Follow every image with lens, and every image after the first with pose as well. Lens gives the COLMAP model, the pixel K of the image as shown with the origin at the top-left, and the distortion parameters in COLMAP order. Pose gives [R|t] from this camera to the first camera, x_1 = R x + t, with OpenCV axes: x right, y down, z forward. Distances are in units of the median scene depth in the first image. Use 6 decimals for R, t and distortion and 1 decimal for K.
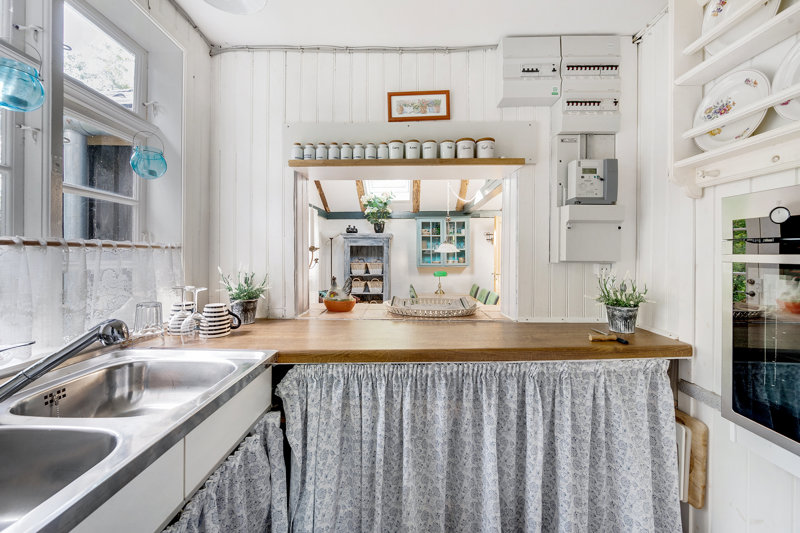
lens RADIAL K [[377.4, 0, 398.3], [0, 377.4, 253.1], [0, 0, 1]] dist [-0.002565, -0.000231]
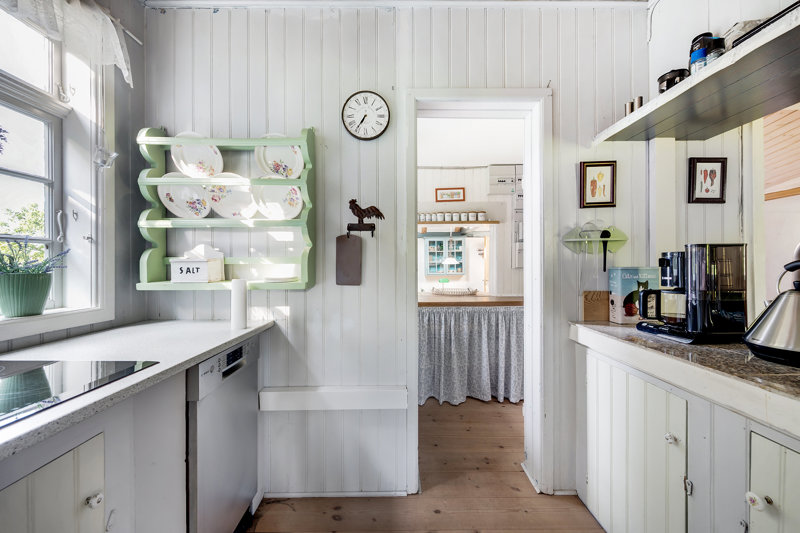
lens RADIAL K [[389.3, 0, 400.0], [0, 389.3, 266.5], [0, 0, 1]] dist [0.000515, -0.000041]
pose [[0.999263, -0.005462, 0.038006, -0.321960], [0.005332, 0.999980, 0.003523, 0.002990], [-0.038025, -0.003317, 0.999271, -1.212549]]
